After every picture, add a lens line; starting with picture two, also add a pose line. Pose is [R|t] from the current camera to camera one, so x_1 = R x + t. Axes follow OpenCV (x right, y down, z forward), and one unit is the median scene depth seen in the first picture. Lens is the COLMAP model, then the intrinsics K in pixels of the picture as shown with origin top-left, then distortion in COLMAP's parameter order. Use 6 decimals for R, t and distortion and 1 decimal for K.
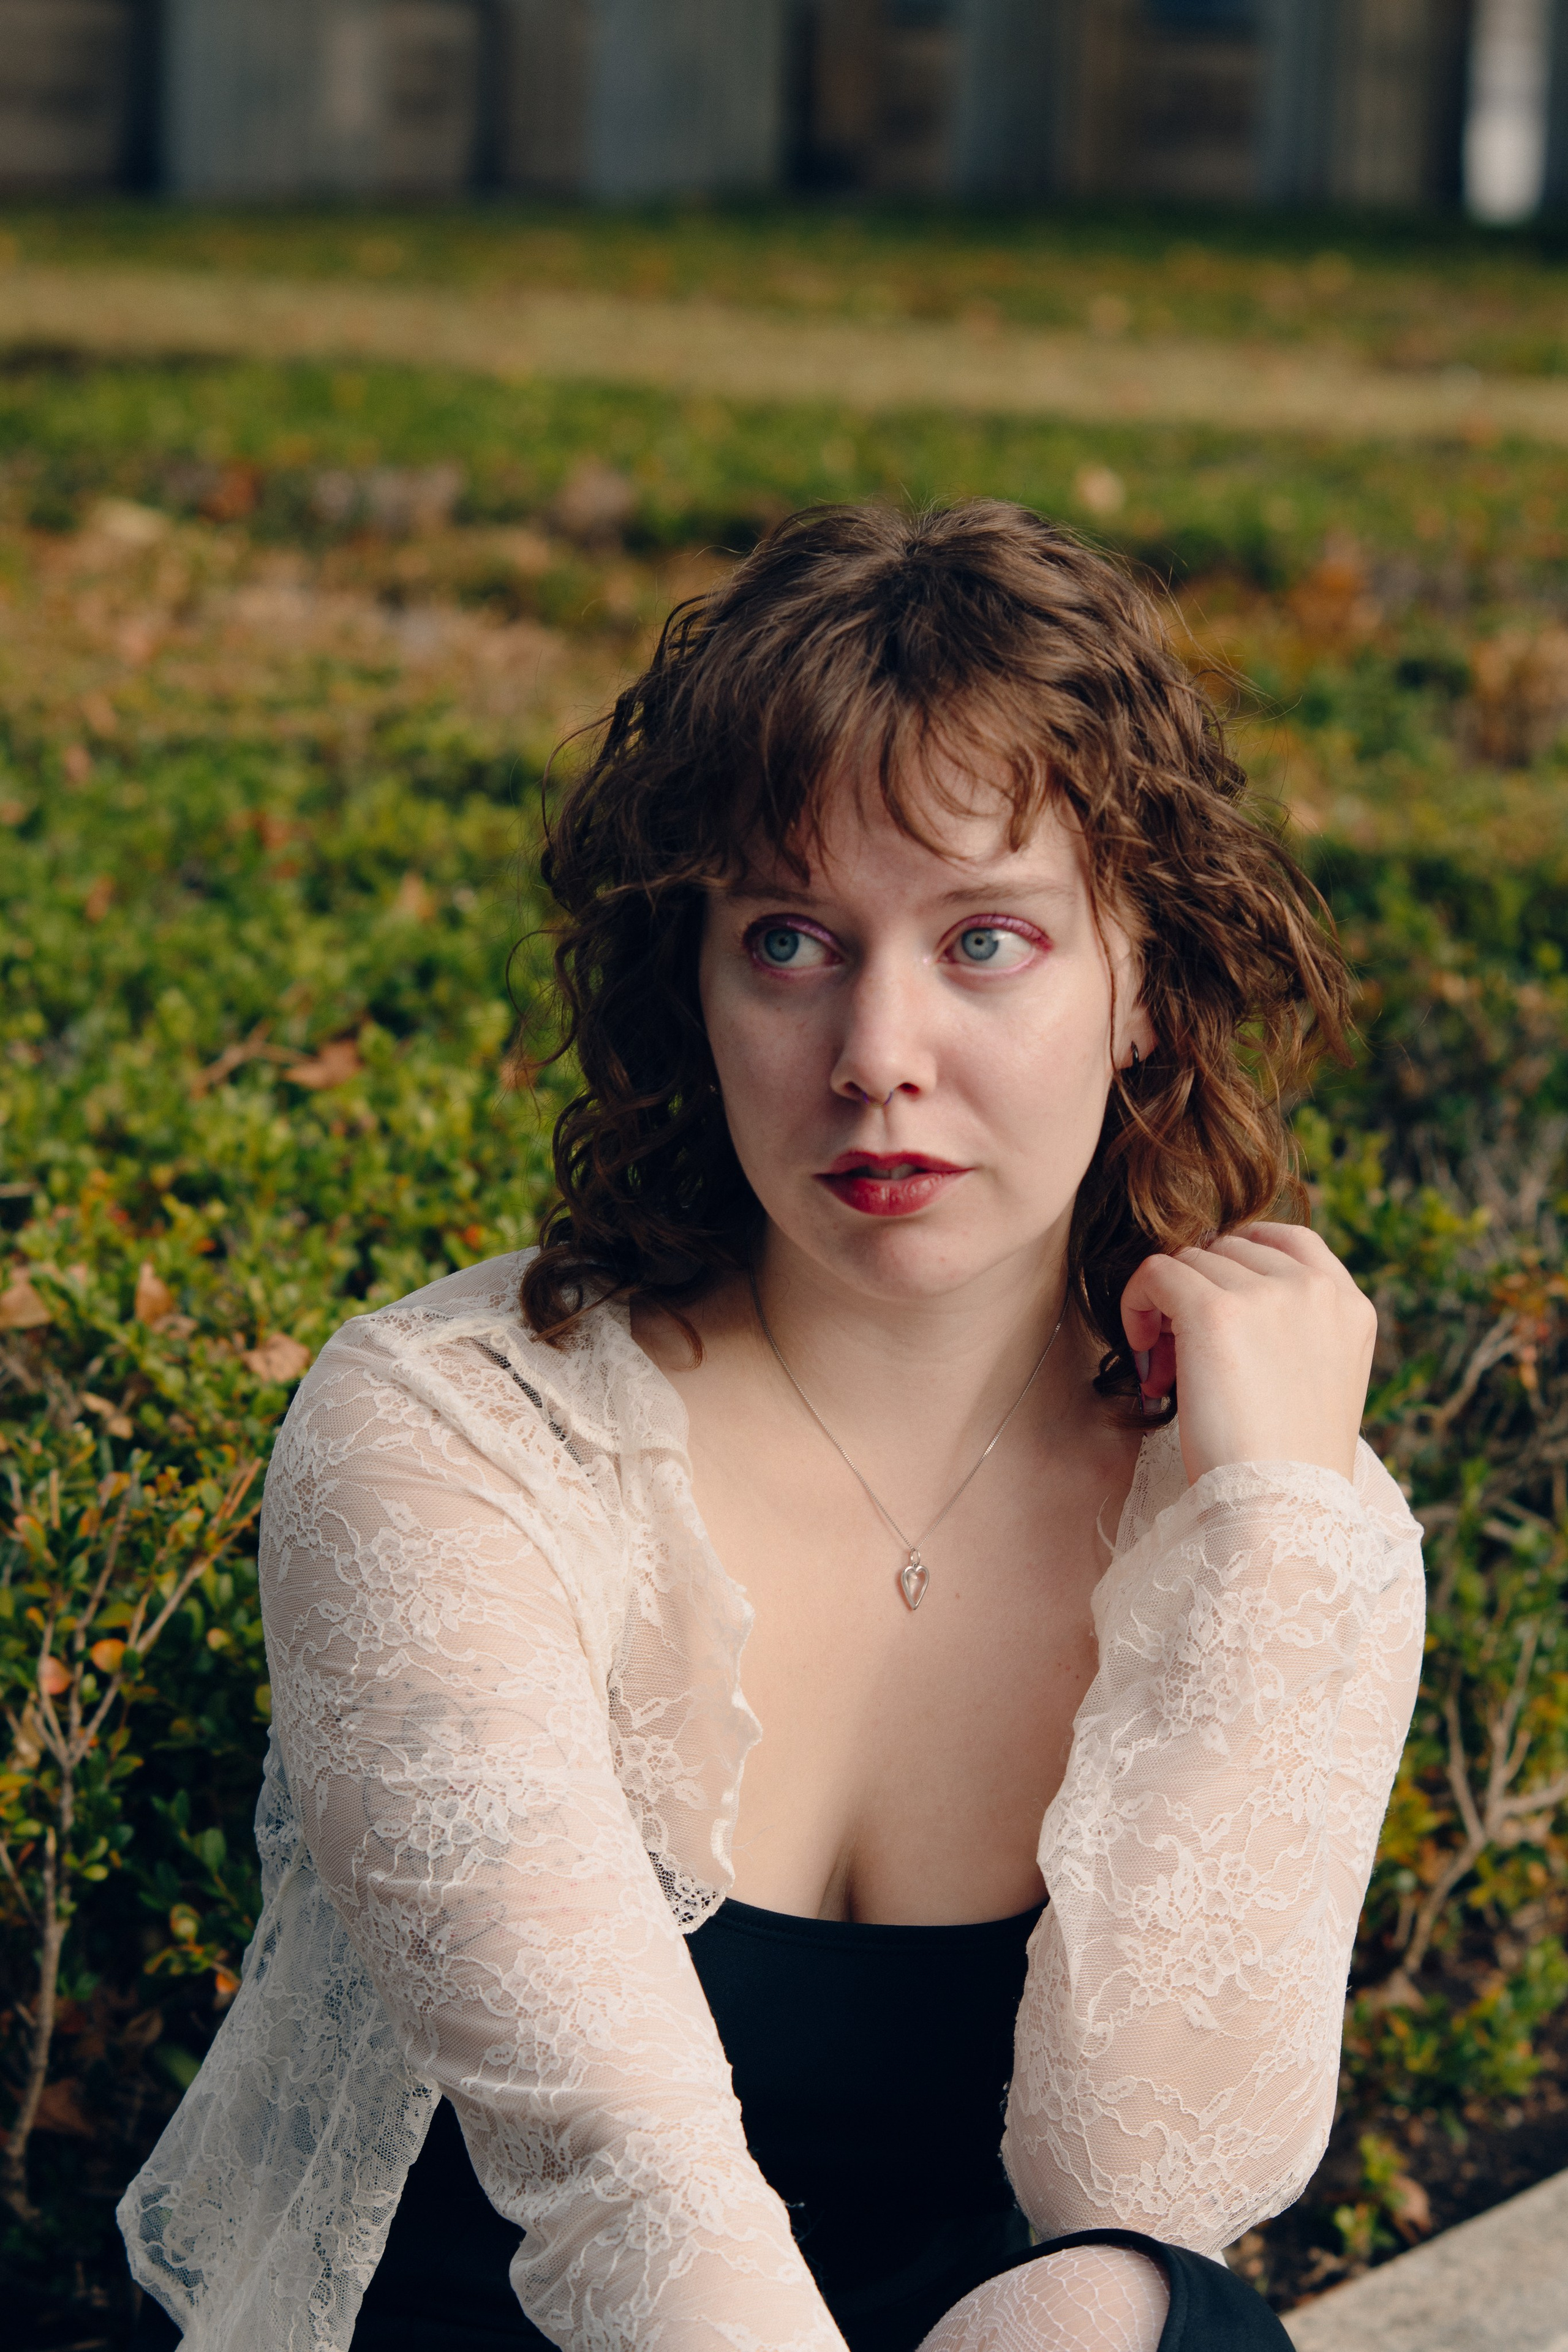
lens RADIAL K [[8203.1, 0, 764.9], [0, 8203.1, 1160.0], [0, 0, 1]] dist [-0.217274, 0.000000]
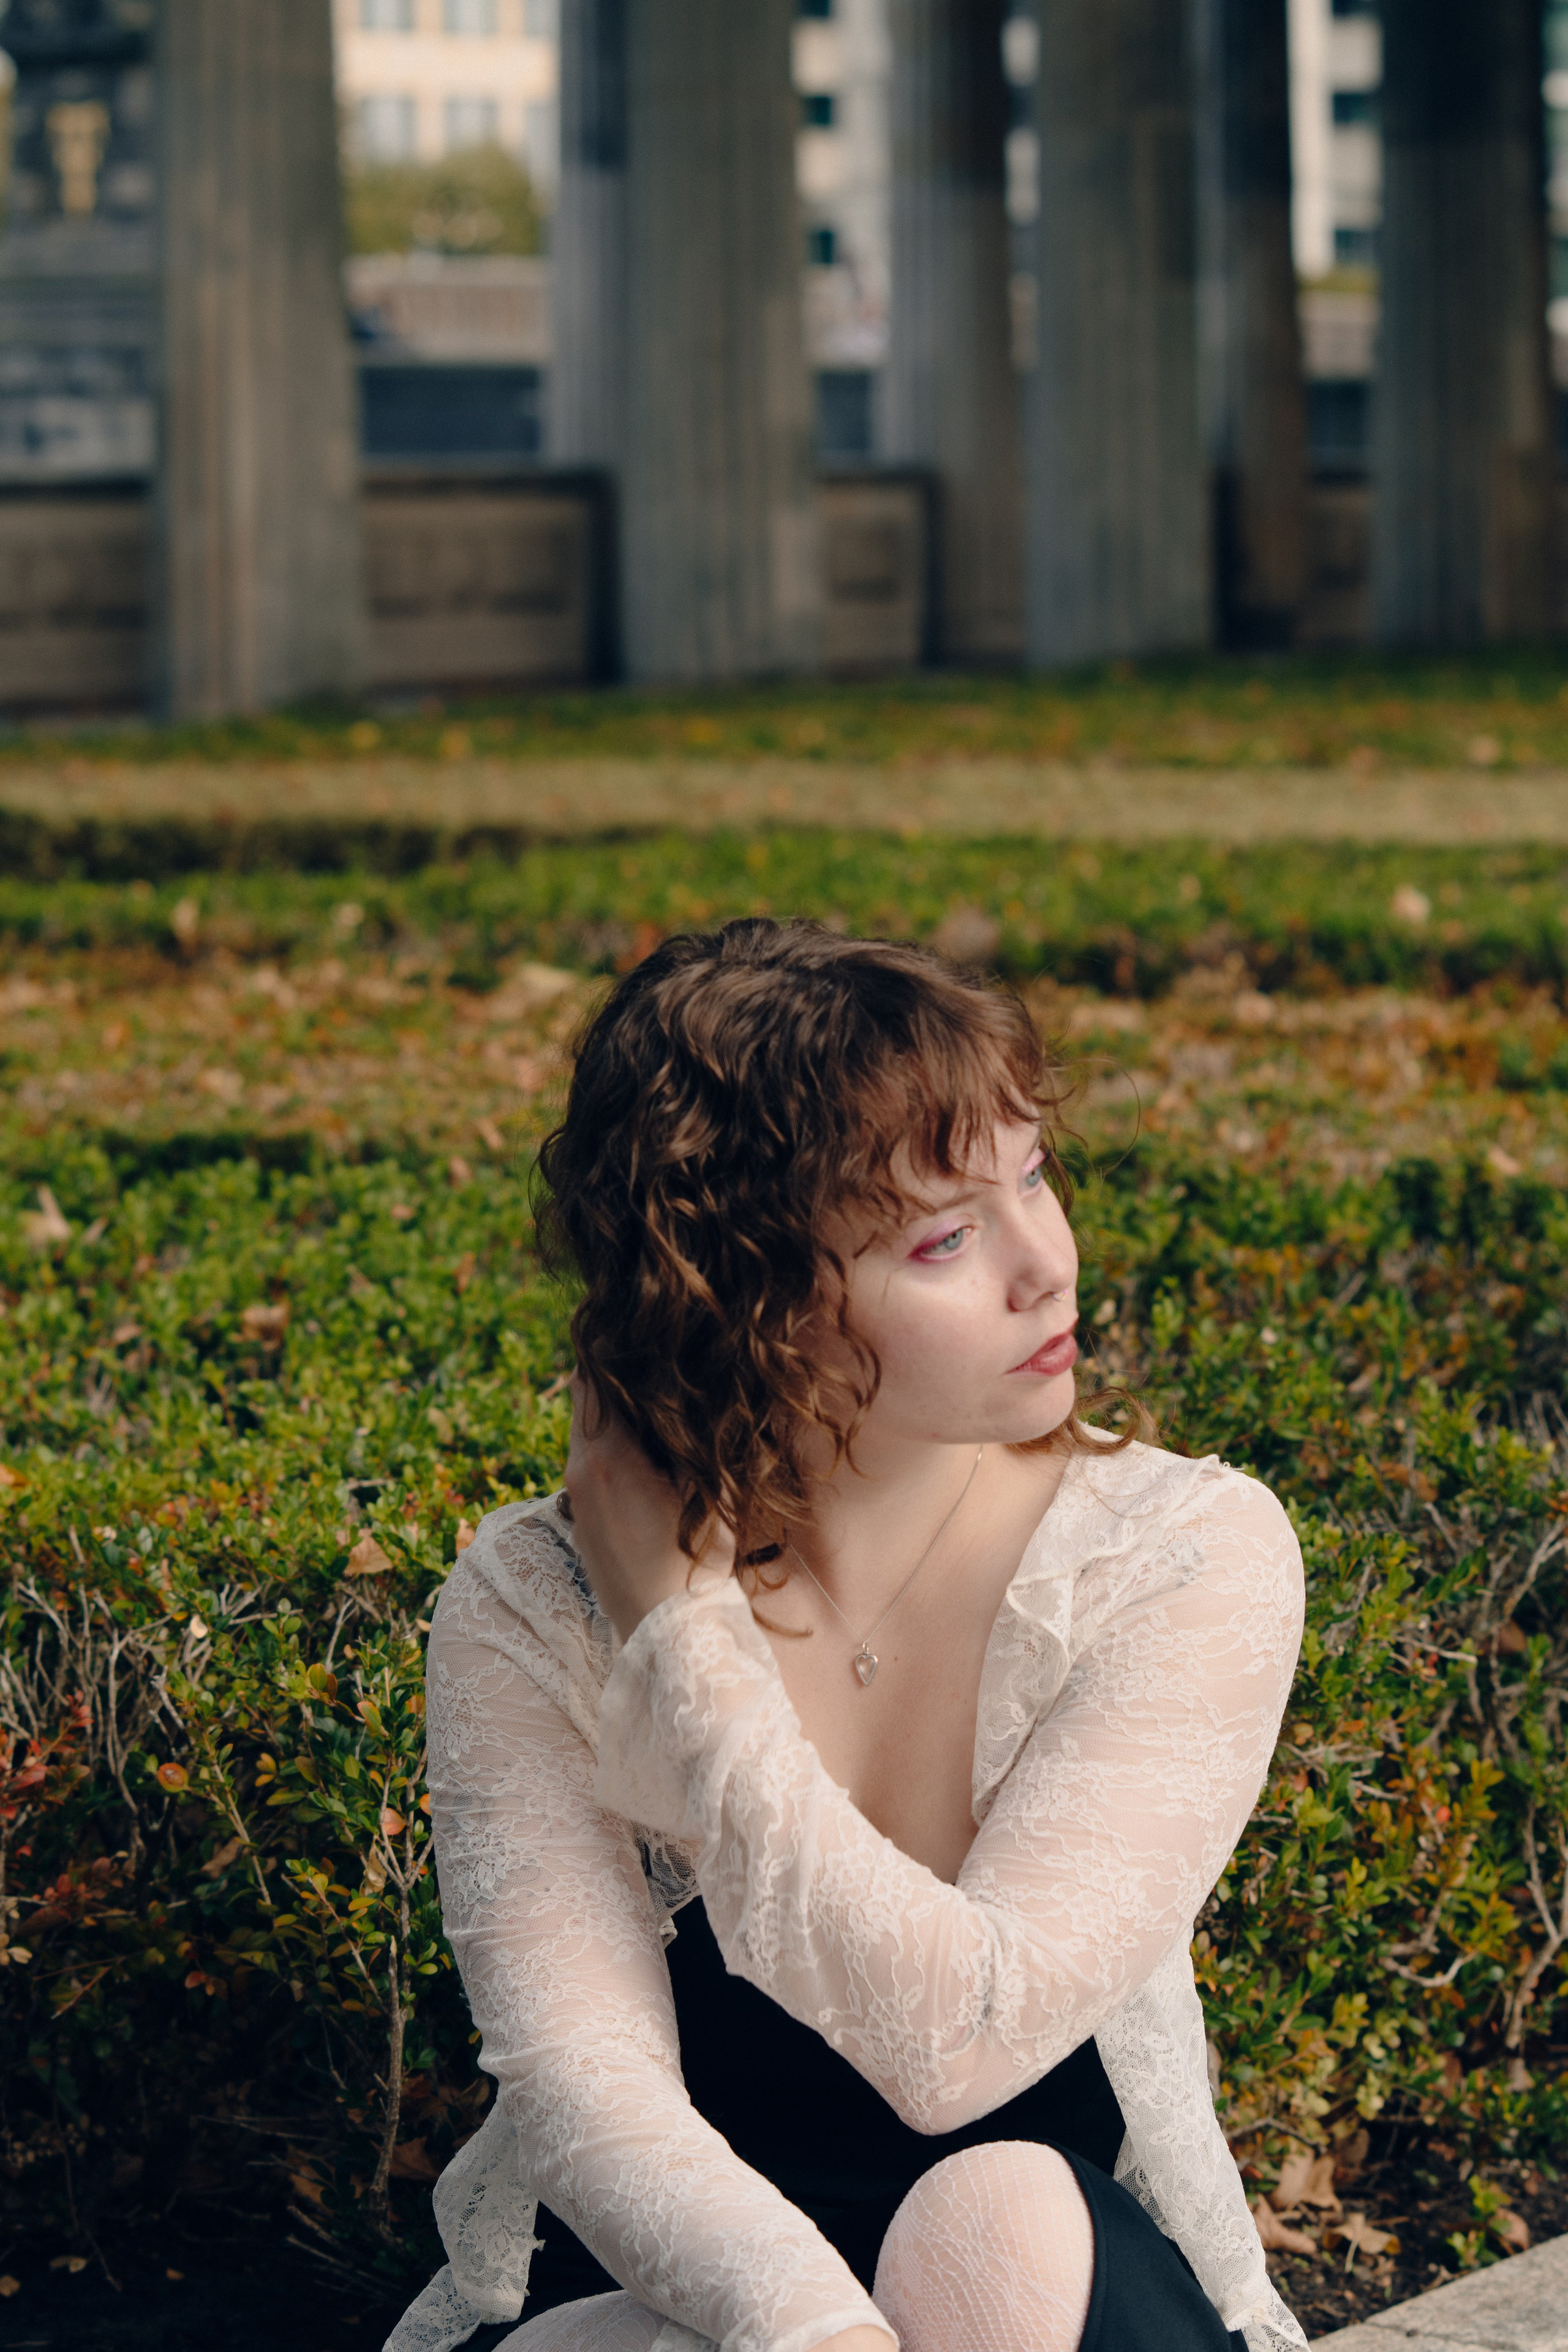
lens RADIAL K [[8203.1, 0, 791.5], [0, 8203.1, 1159.7], [0, 0, 1]] dist [-0.217274, 0.000000]
pose [[0.996743, -0.051670, -0.061922, 0.052457], [0.048045, 0.997121, -0.058663, 0.030857], [0.064774, 0.055497, 0.996356, -0.253635]]
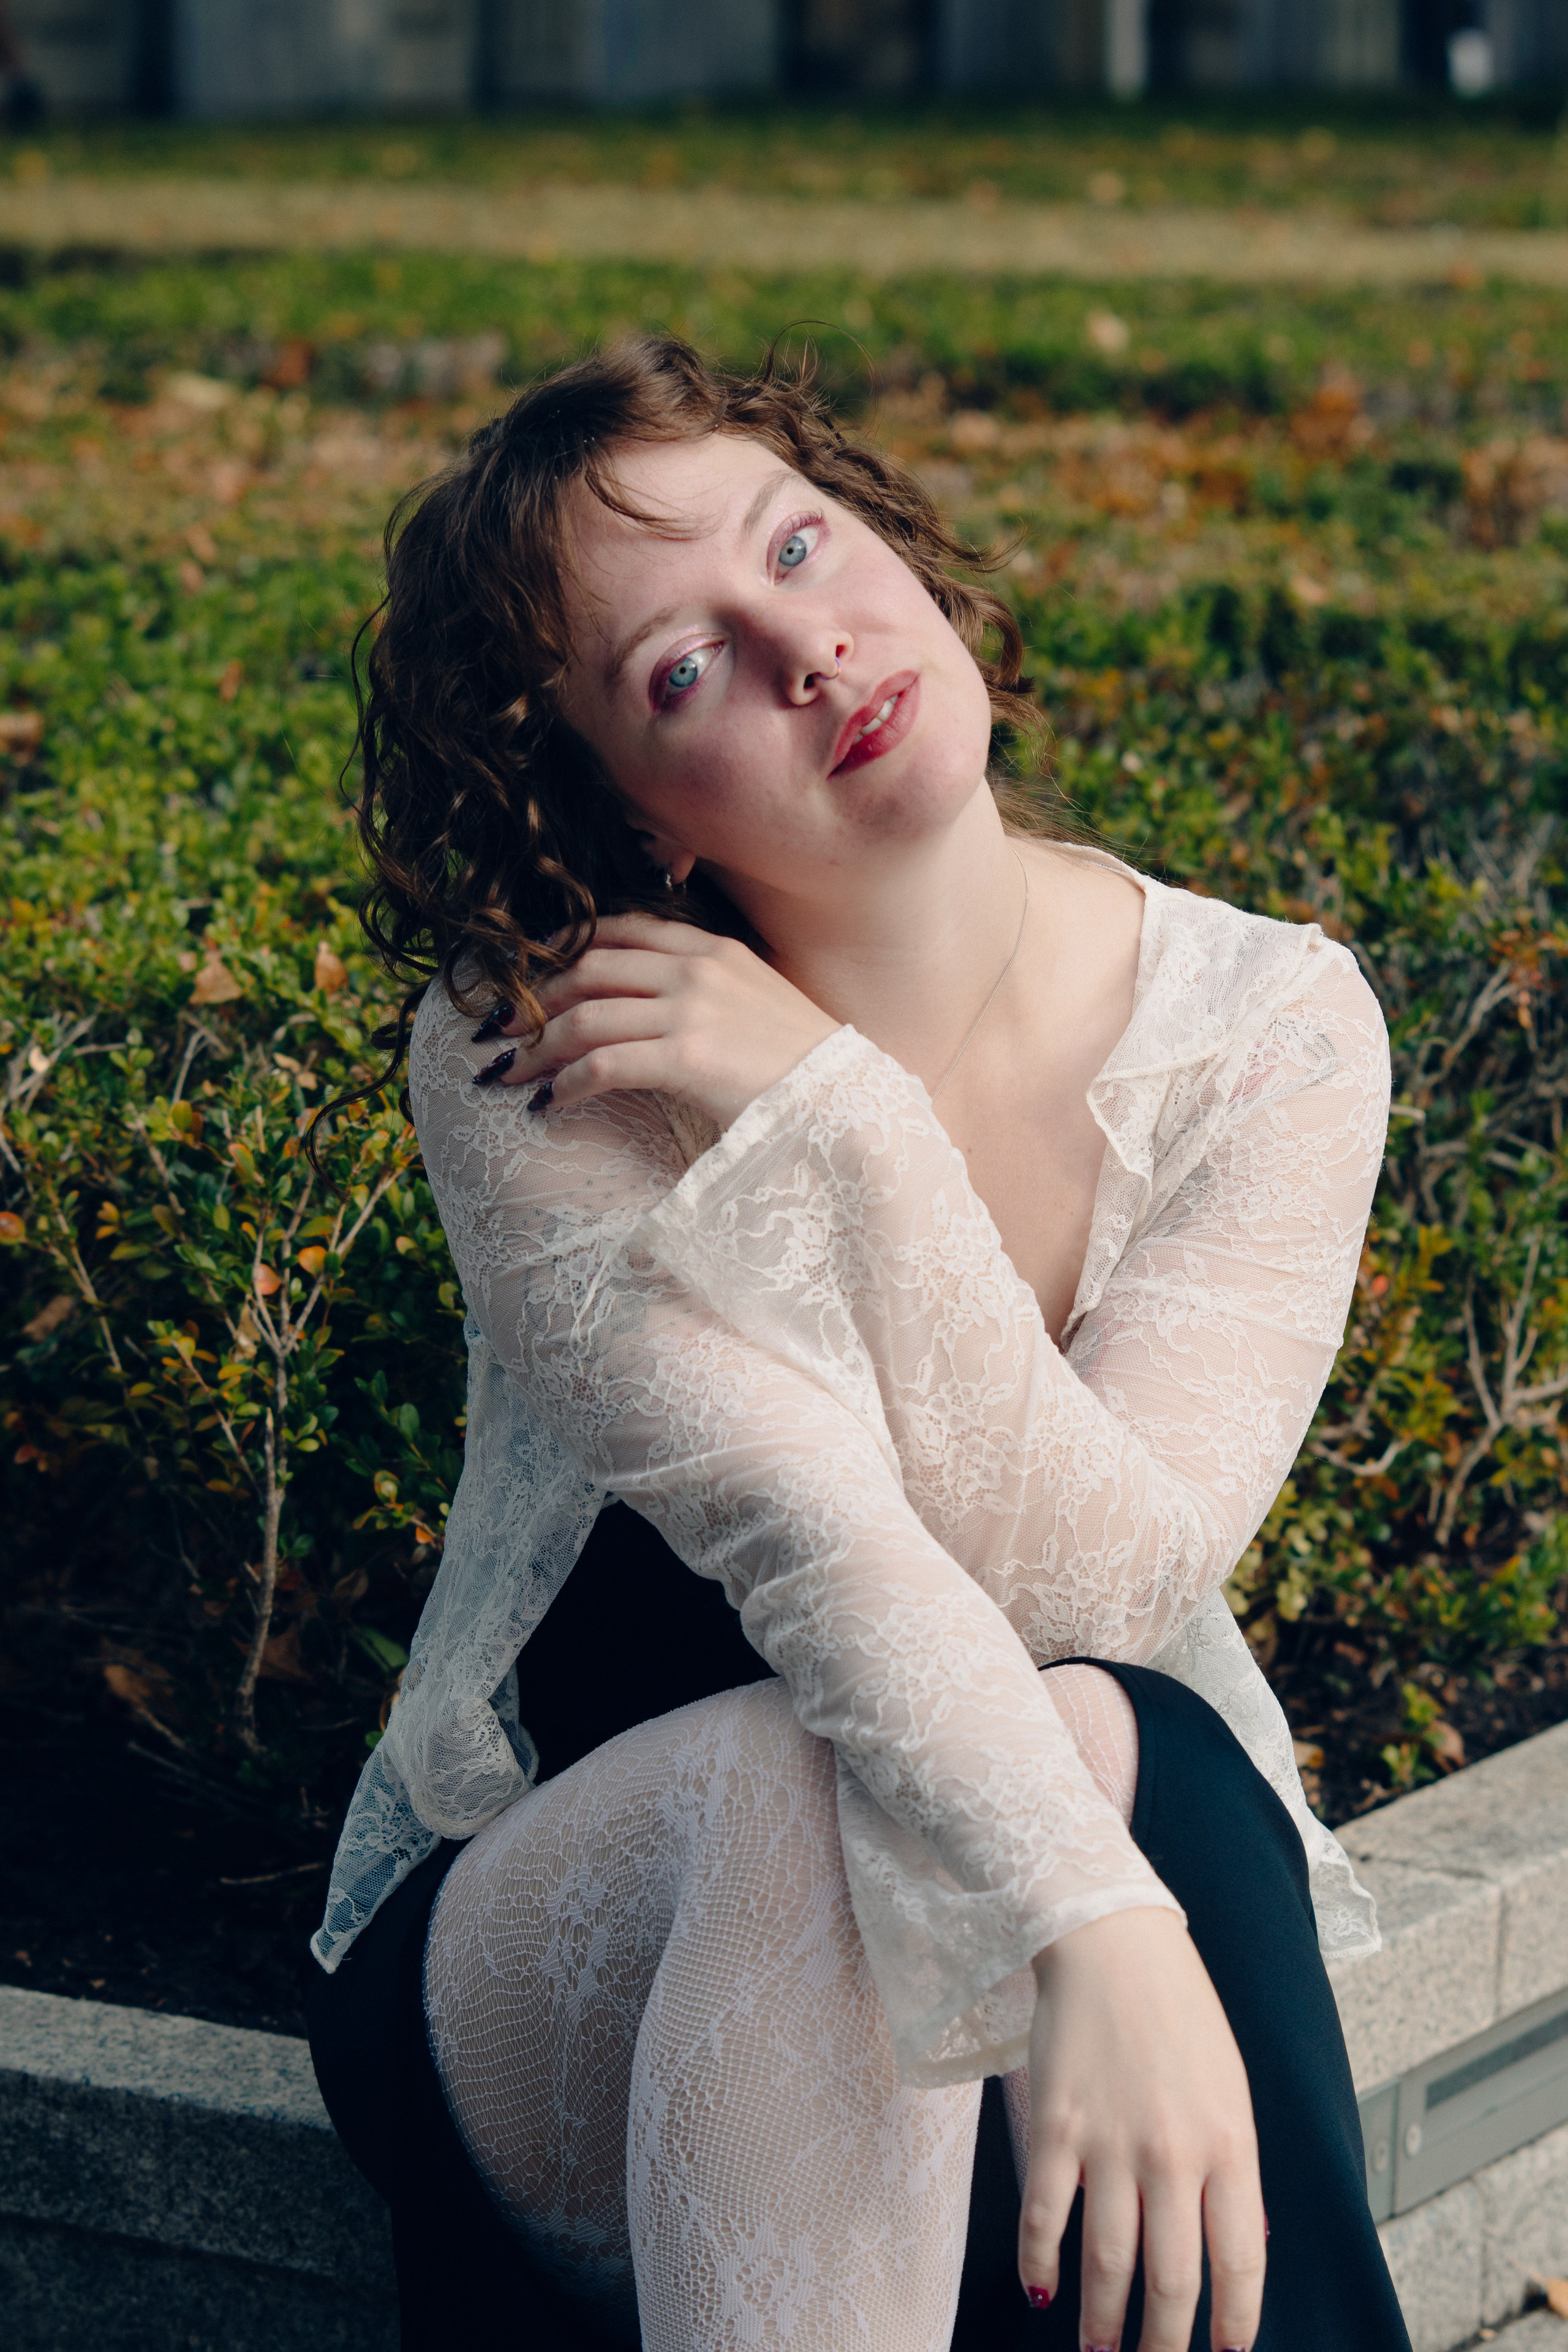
lens RADIAL K [[8203.1, 0, 756.1], [0, 8203.1, 1220.1], [0, 0, 1]] dist [-0.217274, 0.000000]
pose [[0.999374, -0.035191, -0.003765, -0.010291], [0.035248, 0.999244, 0.016403, 0.031278], [0.003185, -0.016526, 0.999858, -0.137950]]
